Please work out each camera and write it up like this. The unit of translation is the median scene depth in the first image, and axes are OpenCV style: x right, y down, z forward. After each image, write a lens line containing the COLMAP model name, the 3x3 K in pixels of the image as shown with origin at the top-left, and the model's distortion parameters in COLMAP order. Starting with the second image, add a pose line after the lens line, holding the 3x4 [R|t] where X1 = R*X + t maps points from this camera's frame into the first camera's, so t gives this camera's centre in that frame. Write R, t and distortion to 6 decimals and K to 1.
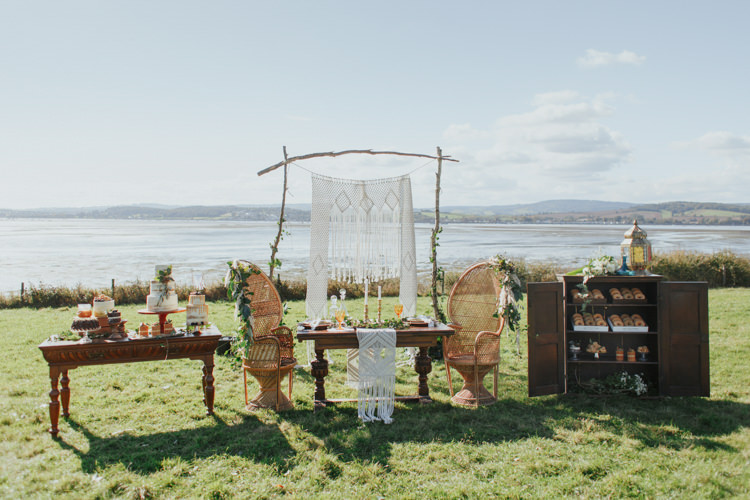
lens RADIAL K [[642.6, 0, 375.0], [0, 642.6, 250.0], [0, 0, 1]] dist [0.041924, -0.000812]
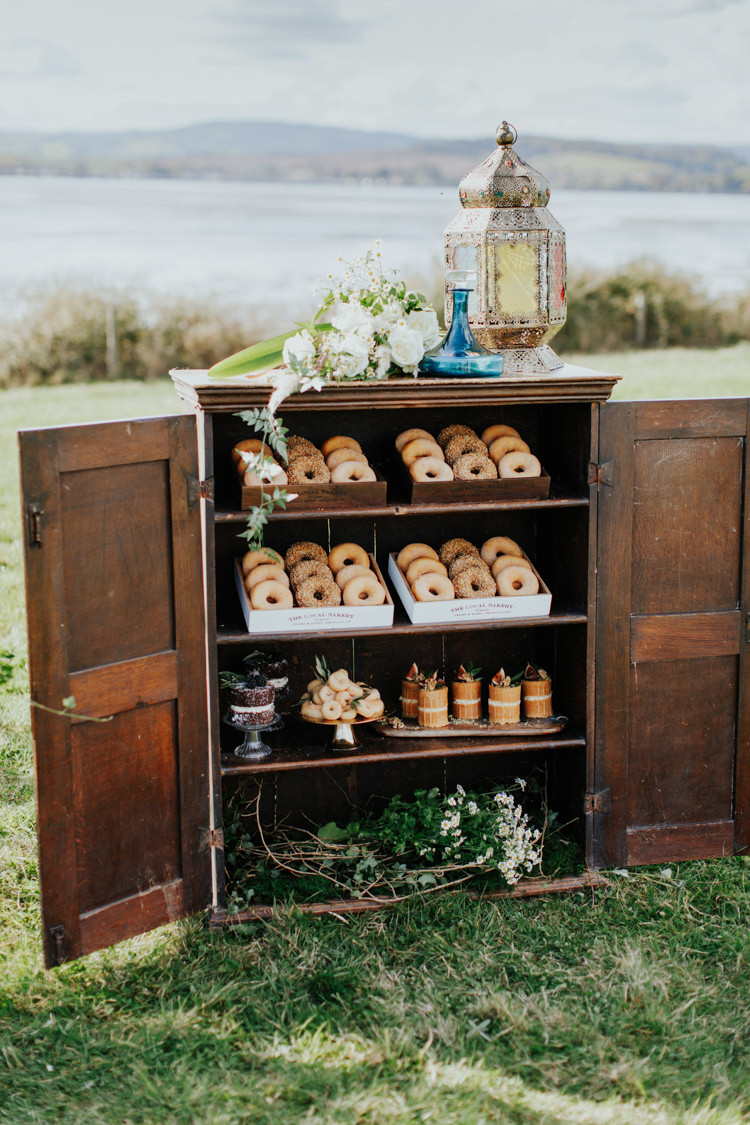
lens RADIAL K [[1639.2, 0, 377.6], [0, 1639.2, 518.9], [0, 0, 1]] dist [-0.001969, 0.012388]
pose [[0.937090, -0.056245, 0.344528, 0.159861], [0.000278, 0.987055, 0.160384, -0.002381], [-0.349089, -0.150198, 0.924974, 0.474746]]
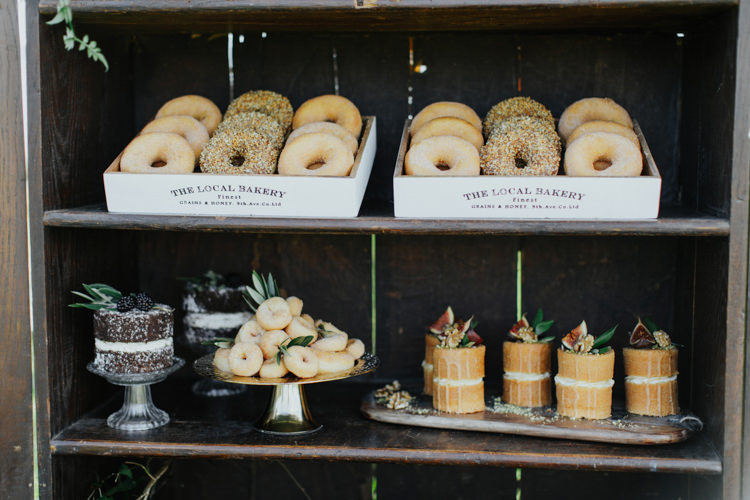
lens RADIAL K [[1092.8, 0, 375.0], [0, 1092.8, 250.0], [0, 0, 1]] dist [-0.001969, 0.012388]
pose [[0.999746, 0.006656, 0.021520, 0.357275], [-0.009026, 0.993665, 0.112021, 0.107641], [-0.020638, -0.112187, 0.993473, 0.780922]]
